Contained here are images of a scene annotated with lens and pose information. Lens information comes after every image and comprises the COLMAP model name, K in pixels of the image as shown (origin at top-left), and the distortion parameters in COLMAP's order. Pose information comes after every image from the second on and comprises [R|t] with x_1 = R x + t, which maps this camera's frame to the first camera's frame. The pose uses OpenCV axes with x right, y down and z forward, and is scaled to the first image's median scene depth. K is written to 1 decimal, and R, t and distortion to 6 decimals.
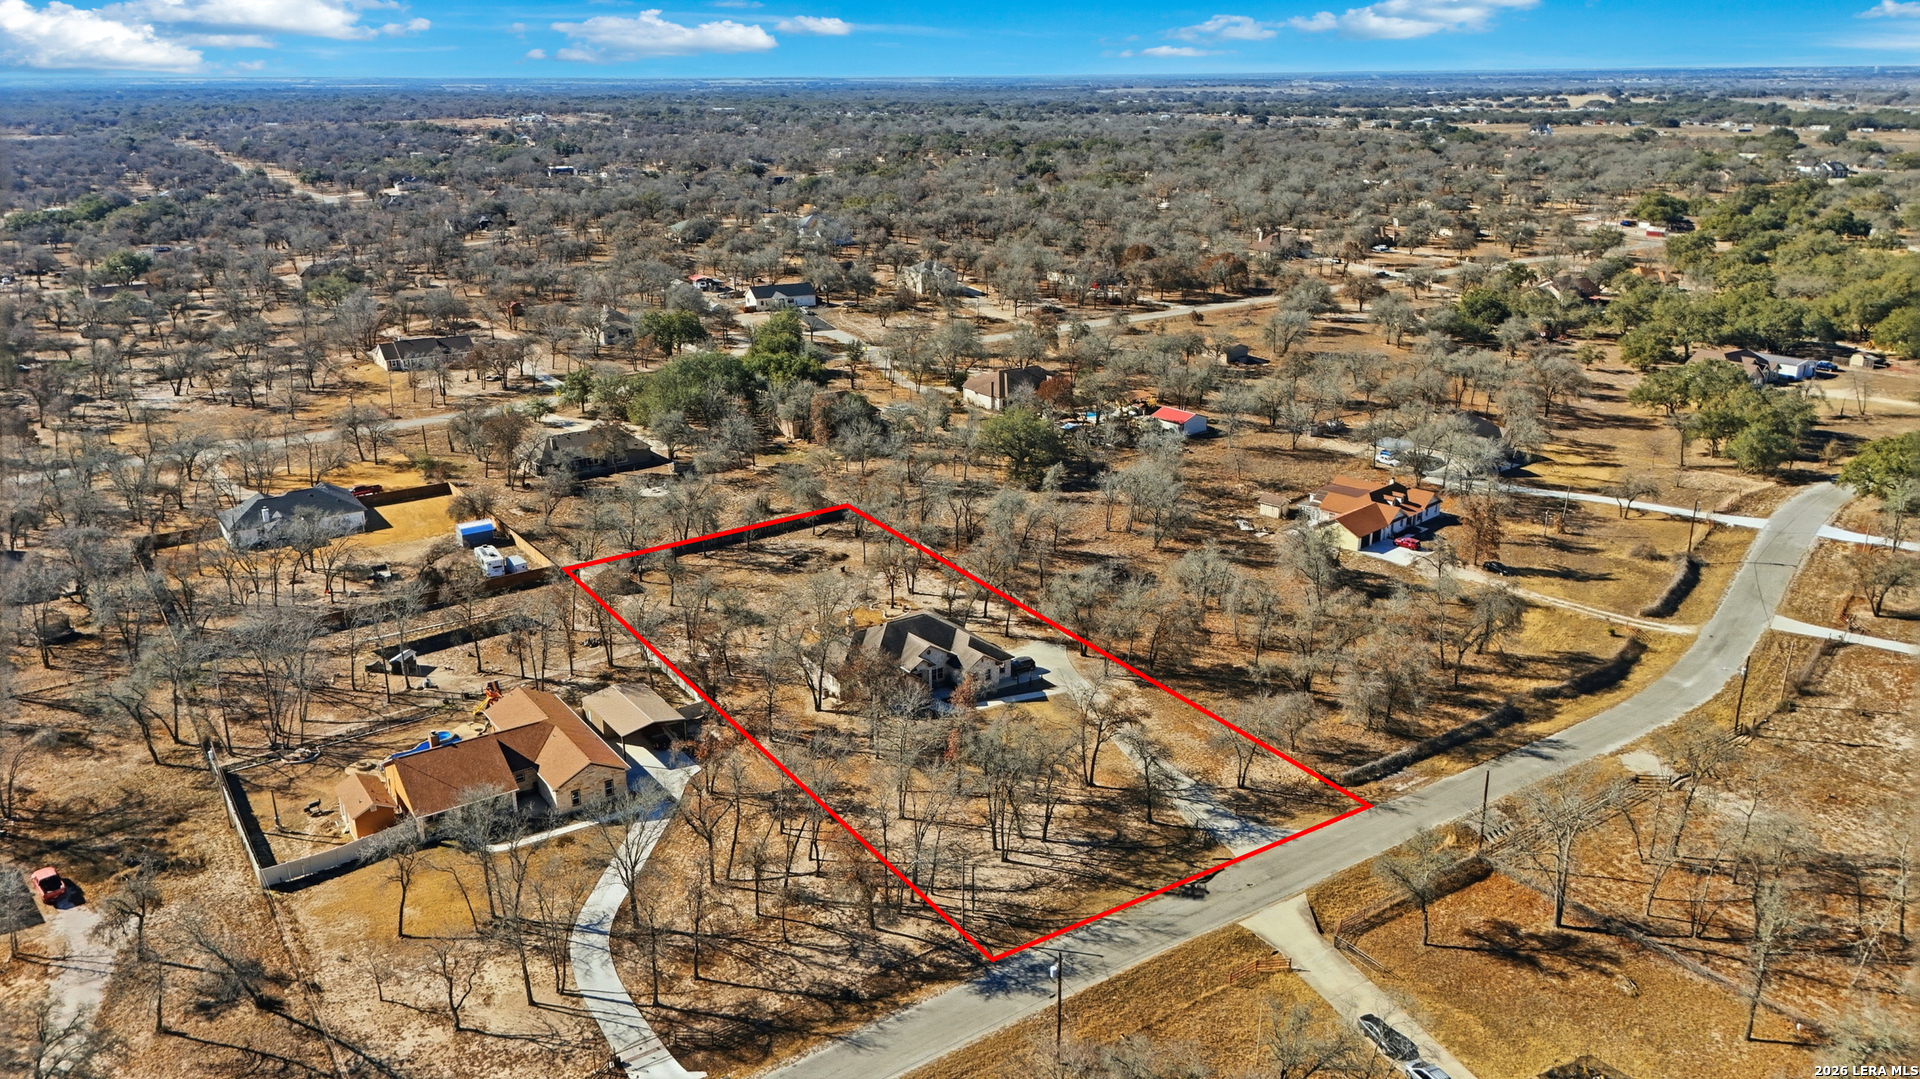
lens RADIAL K [[1401.4, 0, 967.4], [0, 1401.4, 543.3], [0, 0, 1]] dist [0.073456, -0.073452]
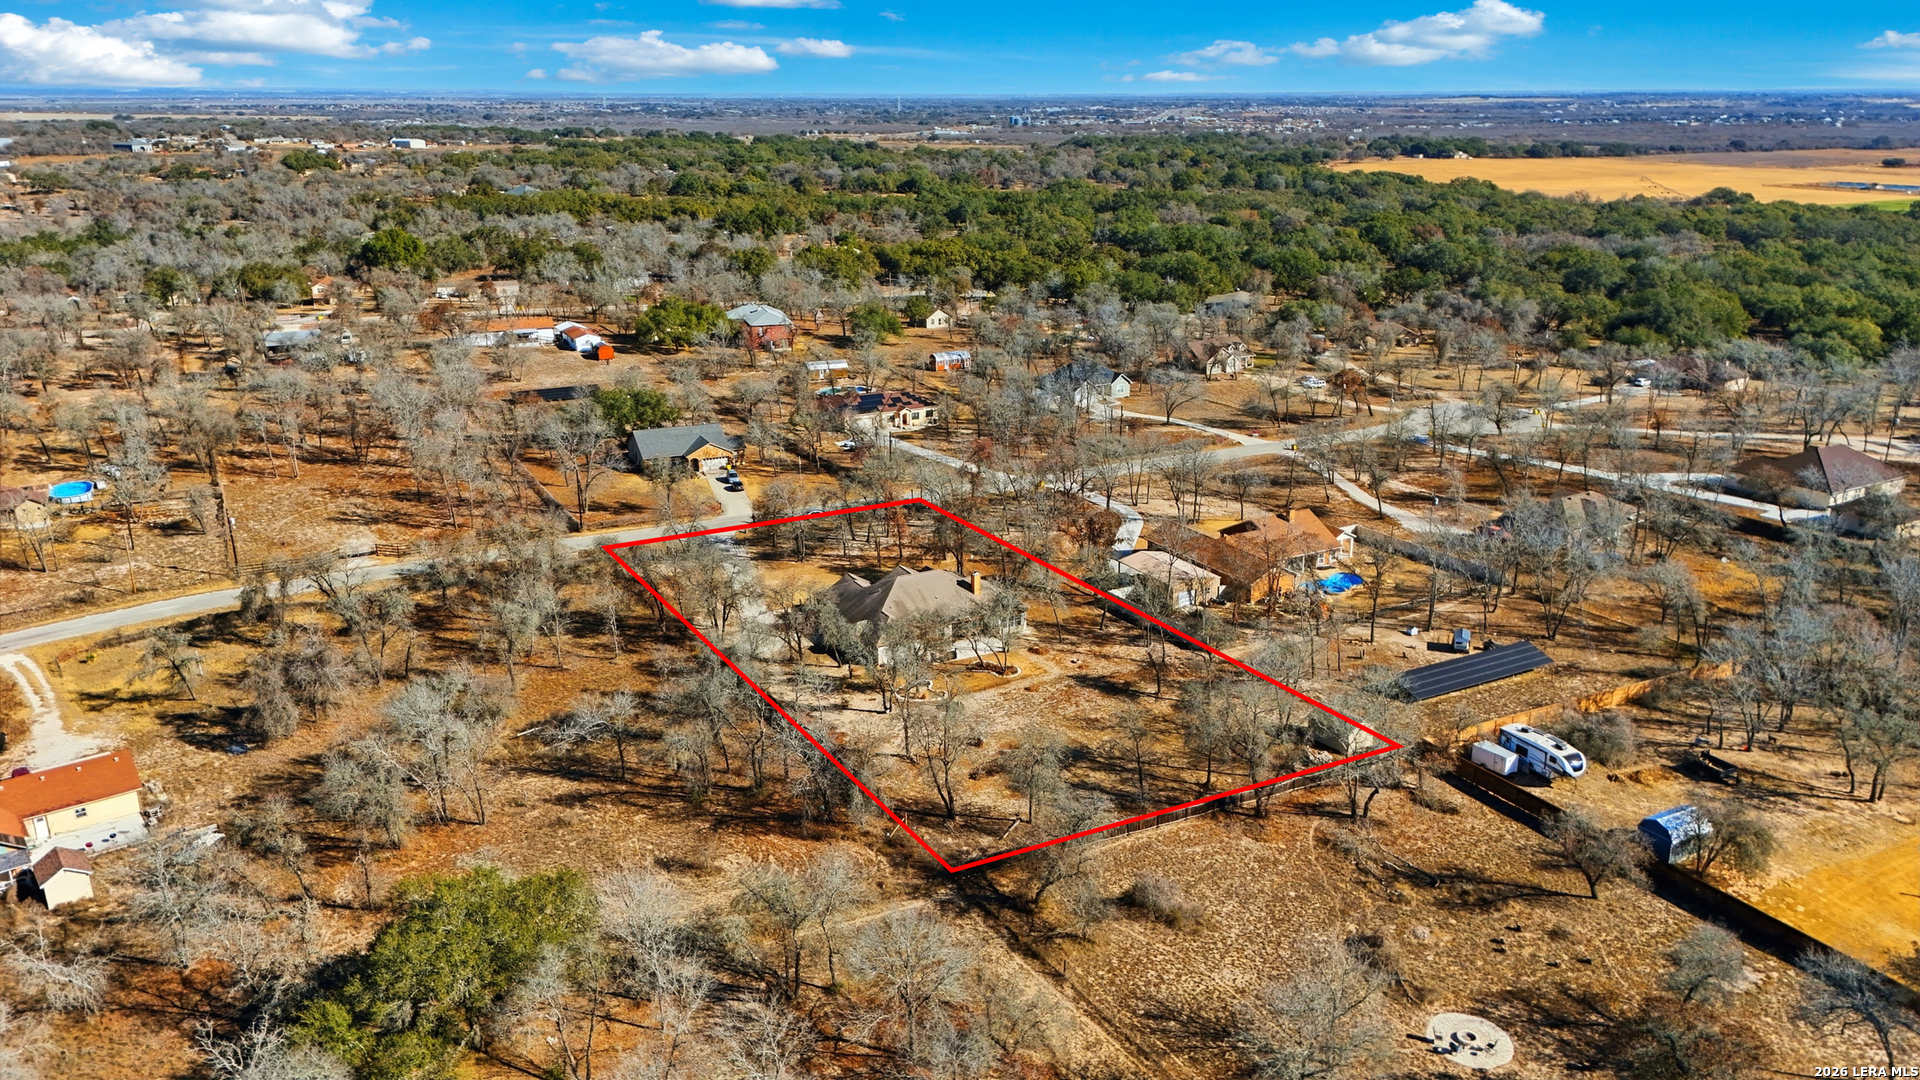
lens RADIAL K [[1401.4, 0, 967.4], [0, 1401.4, 543.8], [0, 0, 1]] dist [0.073456, -0.073452]
pose [[-0.994182, -0.024076, 0.104987, -0.187898], [0.042895, 0.805577, 0.590937, -0.558053], [-0.098802, 0.592002, -0.799857, 1.854685]]
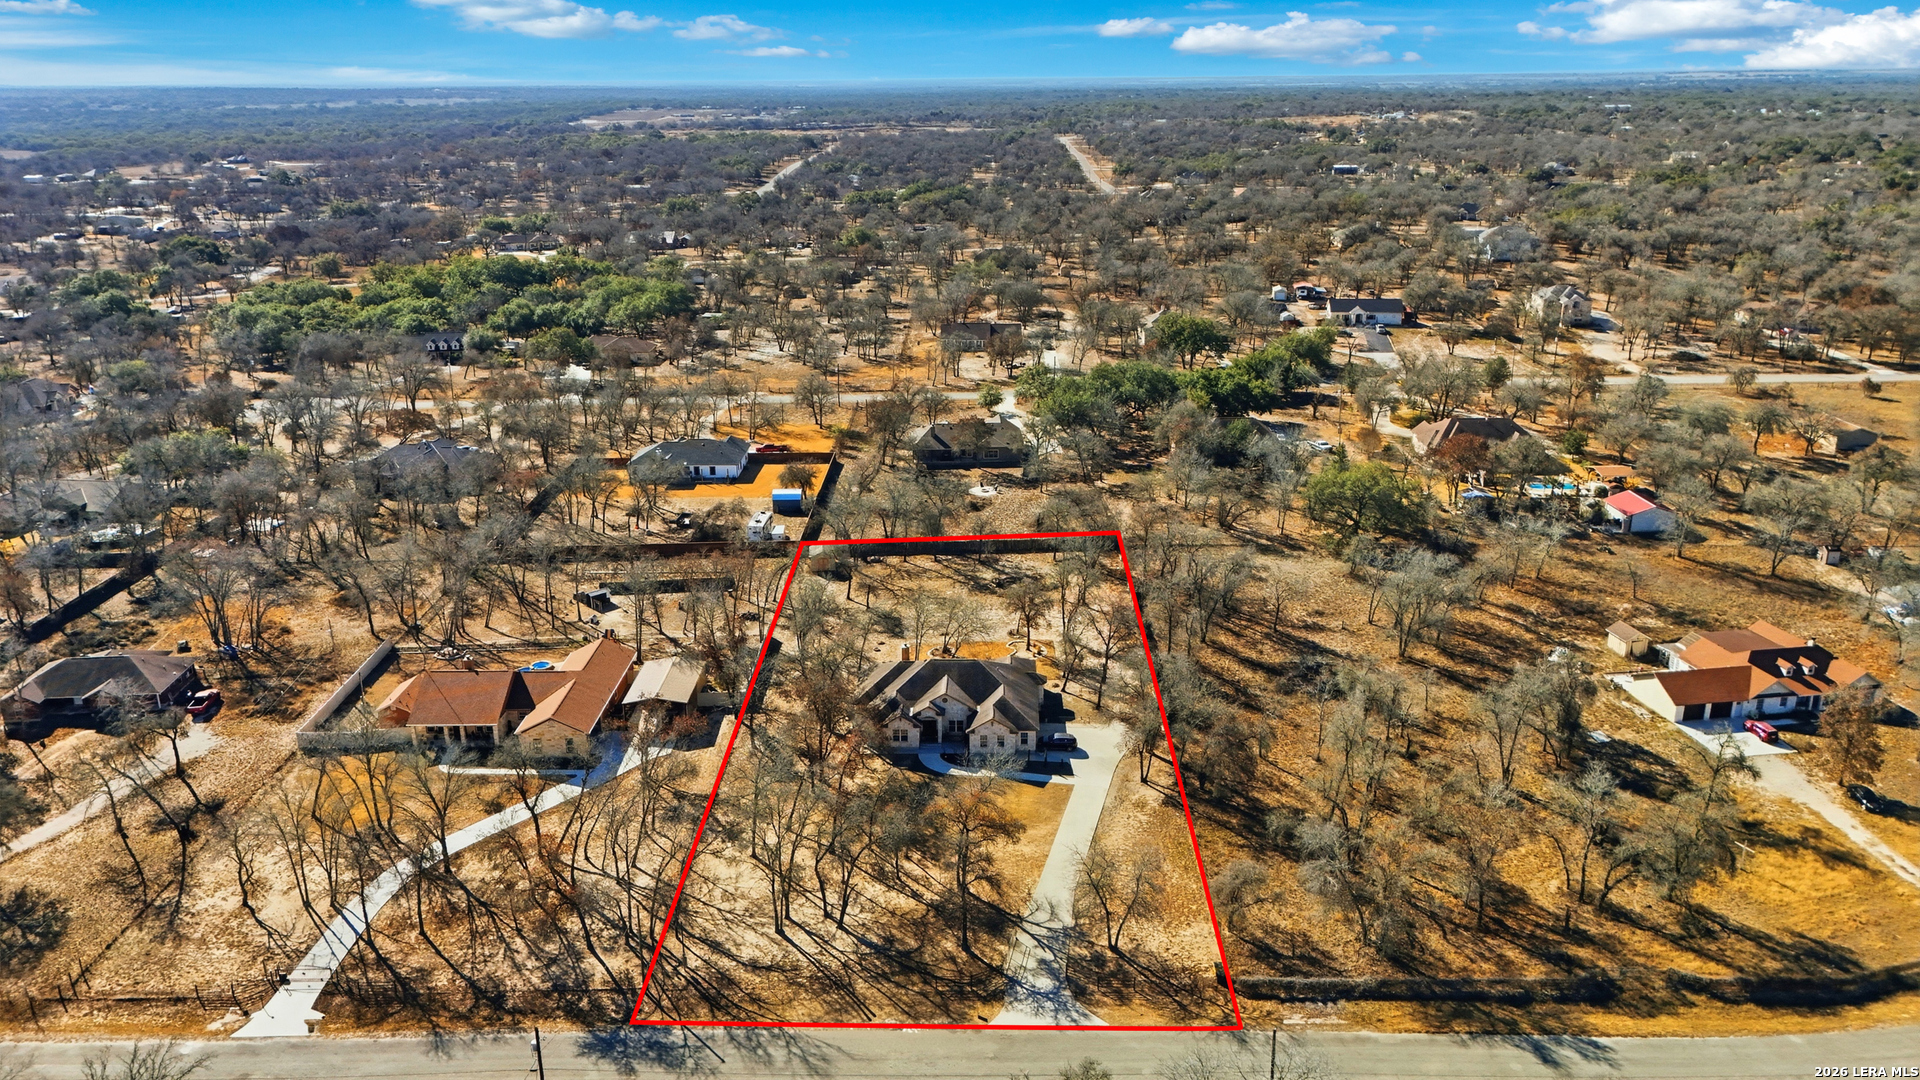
lens RADIAL K [[1416.6, 0, 963.8], [0, 1416.6, 511.2], [0, 0, 1]] dist [0.059053, -0.052930]
pose [[0.815193, 0.169783, -0.553746, 0.493309], [-0.181334, 0.982820, 0.034392, -0.081547], [0.550072, 0.072377, 0.831975, 0.226491]]
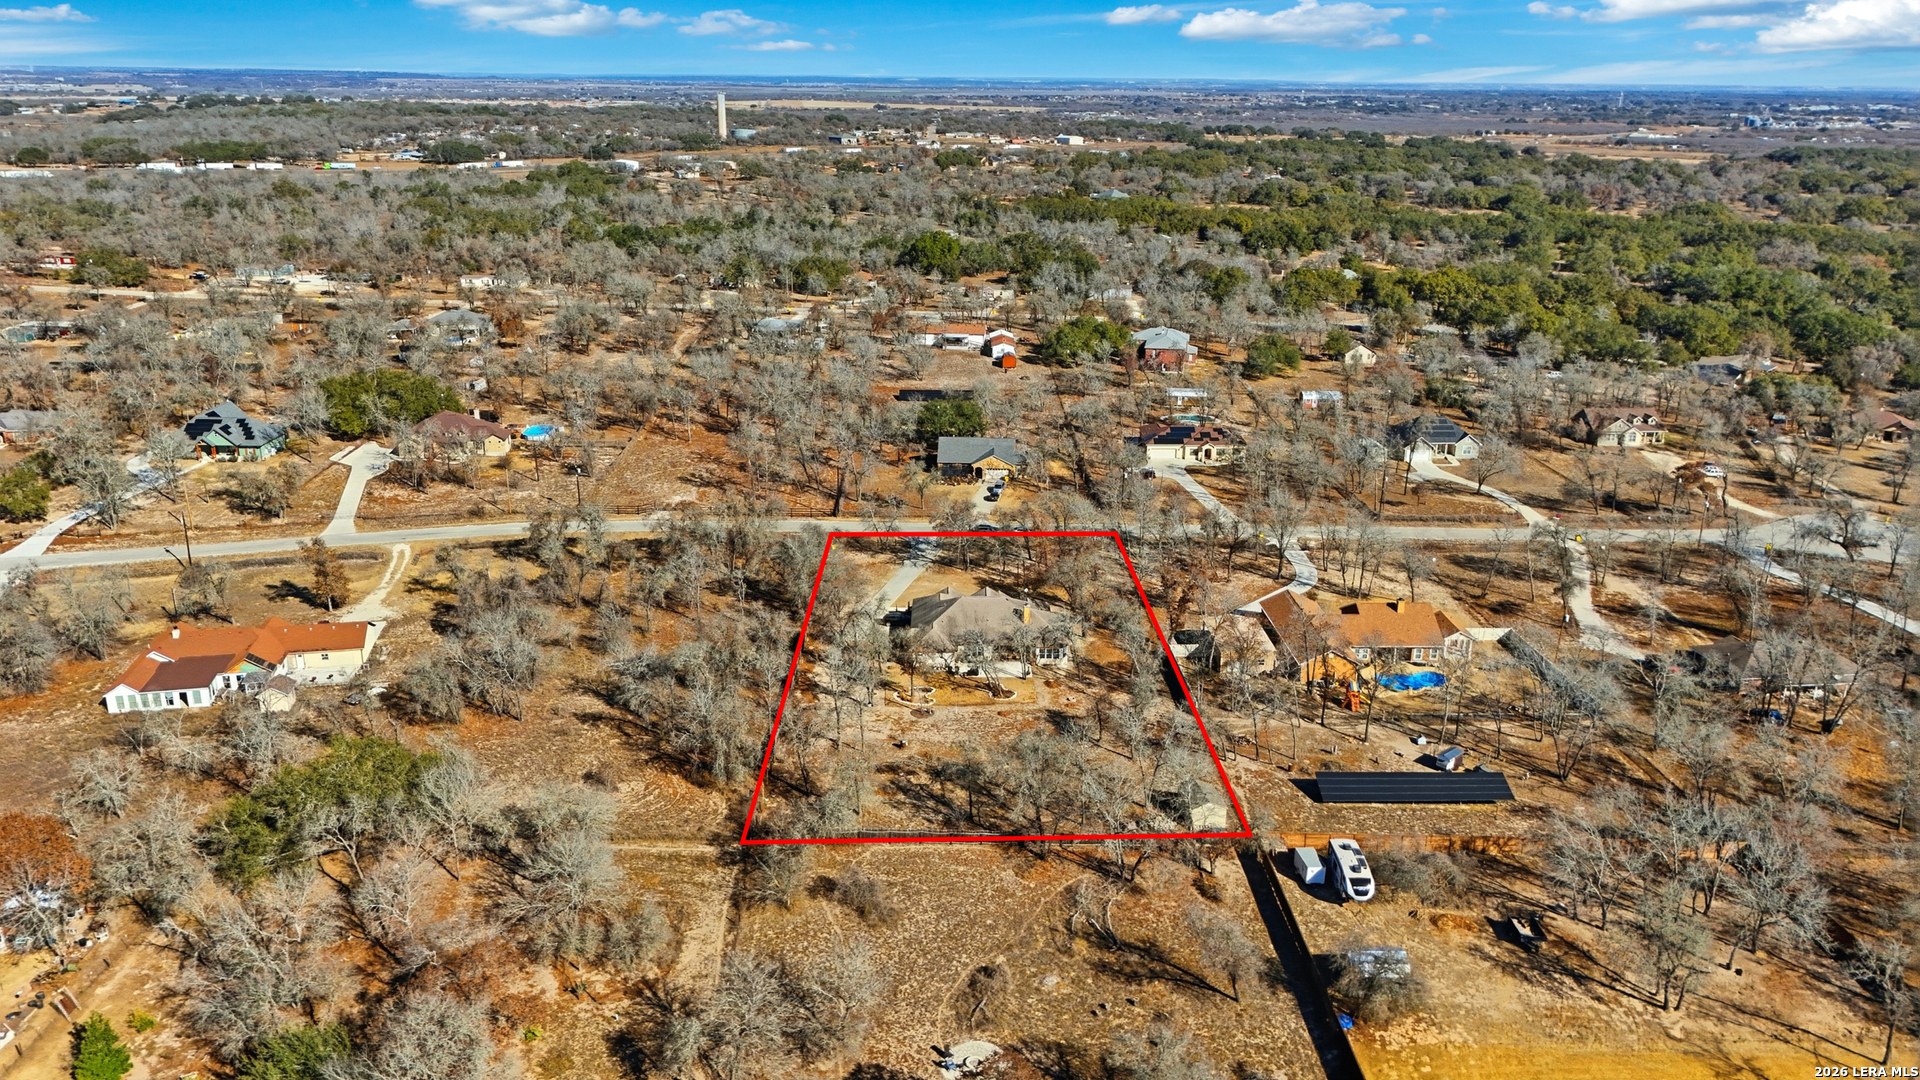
lens RADIAL K [[1401.4, 0, 967.4], [0, 1401.4, 543.8], [0, 0, 1]] dist [0.073456, -0.073452]
pose [[-0.836392, -0.174708, 0.519544, -0.626869], [0.169102, 0.819368, 0.547760, -0.612487], [-0.521396, 0.545998, -0.655769, 1.798604]]
